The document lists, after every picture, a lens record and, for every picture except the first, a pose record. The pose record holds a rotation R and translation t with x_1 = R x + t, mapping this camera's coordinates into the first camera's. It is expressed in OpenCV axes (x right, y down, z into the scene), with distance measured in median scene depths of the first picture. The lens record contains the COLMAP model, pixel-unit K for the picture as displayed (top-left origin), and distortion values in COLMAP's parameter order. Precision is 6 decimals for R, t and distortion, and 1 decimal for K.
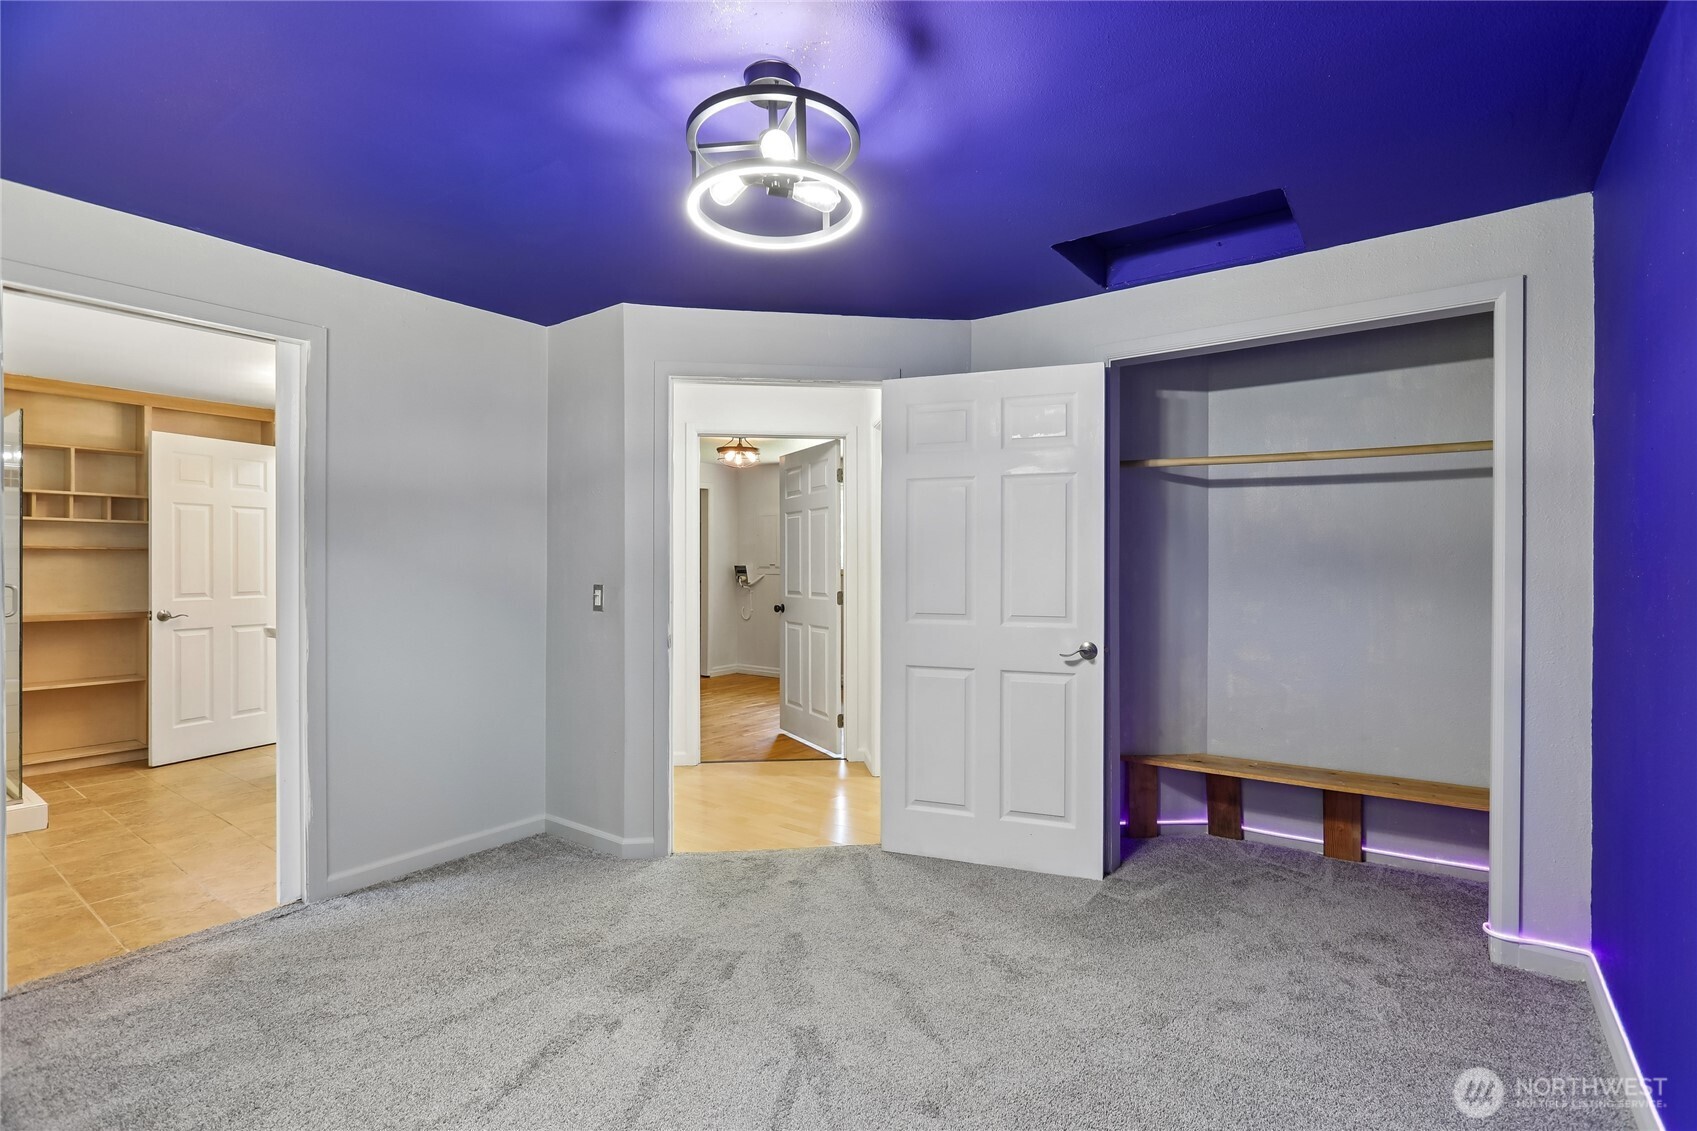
lens RADIAL K [[801.8, 0, 856.1], [0, 801.8, 559.0], [0, 0, 1]] dist [-0.005289, 0.003851]
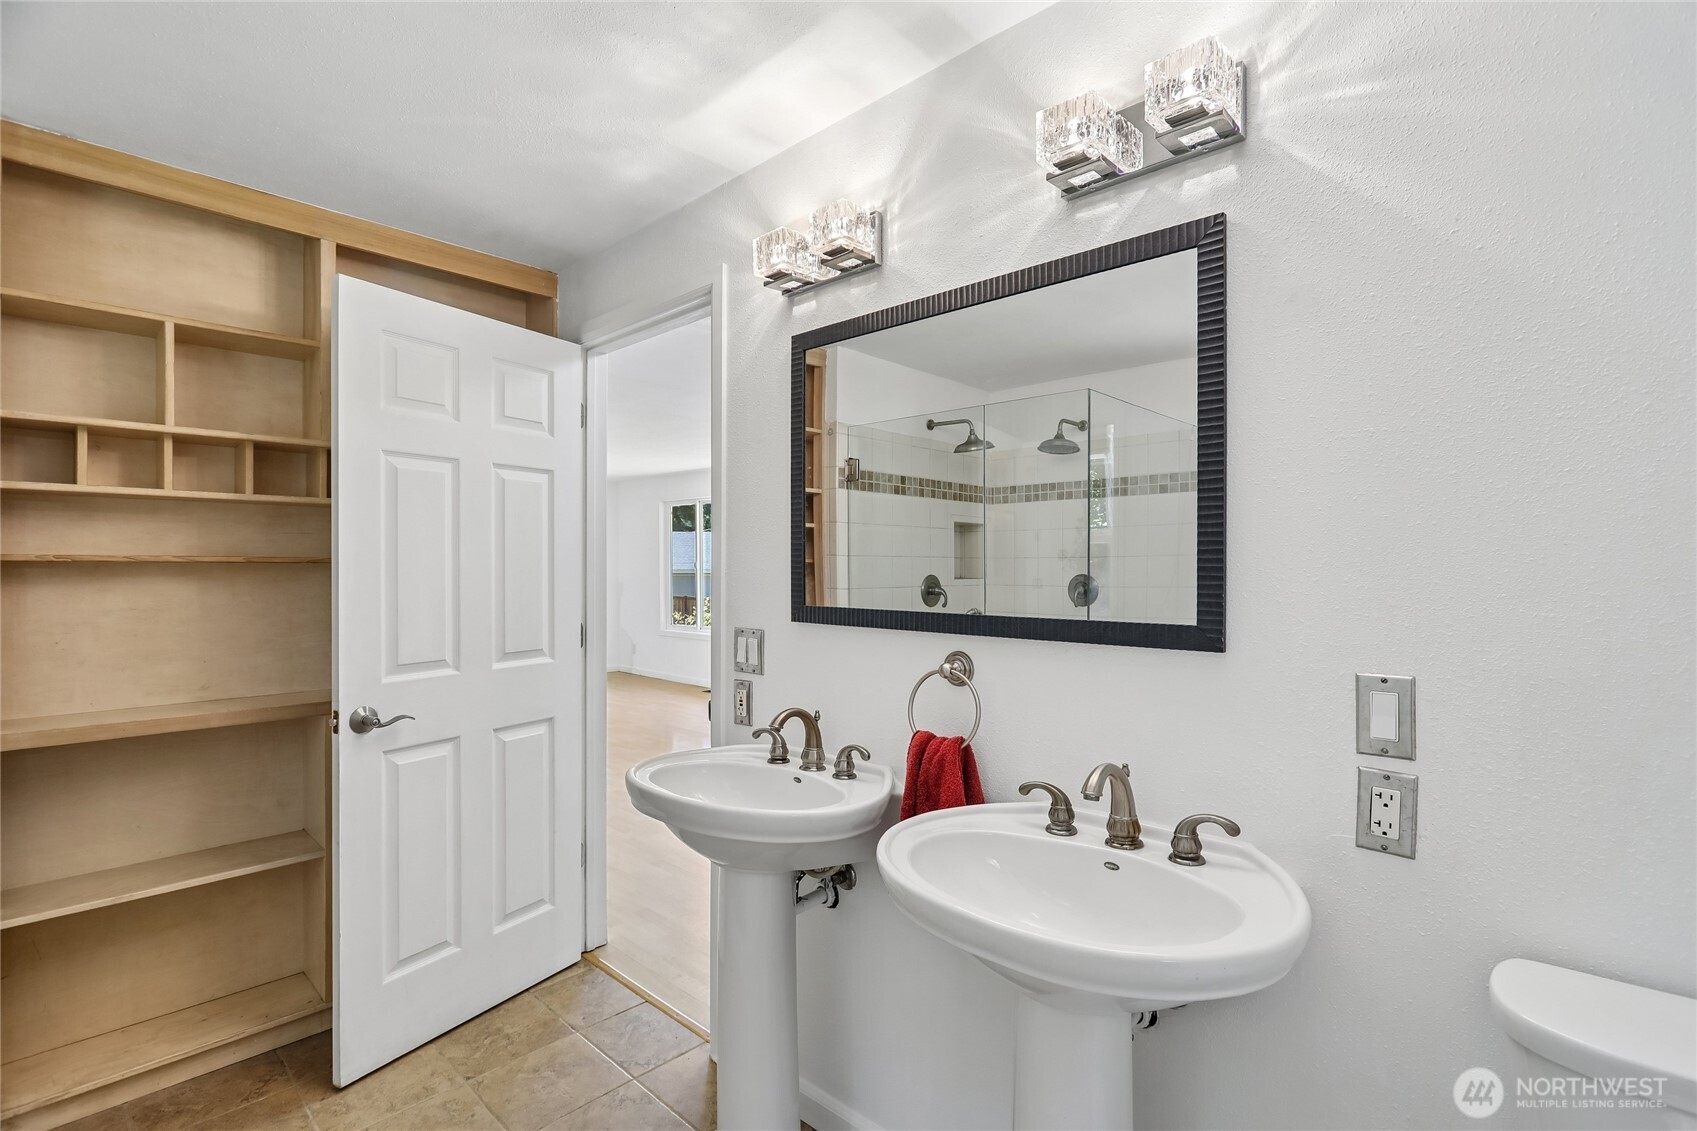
lens RADIAL K [[801.8, 0, 845.5], [0, 801.8, 564.7], [0, 0, 1]] dist [-0.005289, 0.003851]
pose [[0.989126, -0.002649, -0.147046, -0.546099], [0.003018, 0.999993, 0.002290, -0.010374], [0.147039, -0.002709, 0.989127, 0.614381]]
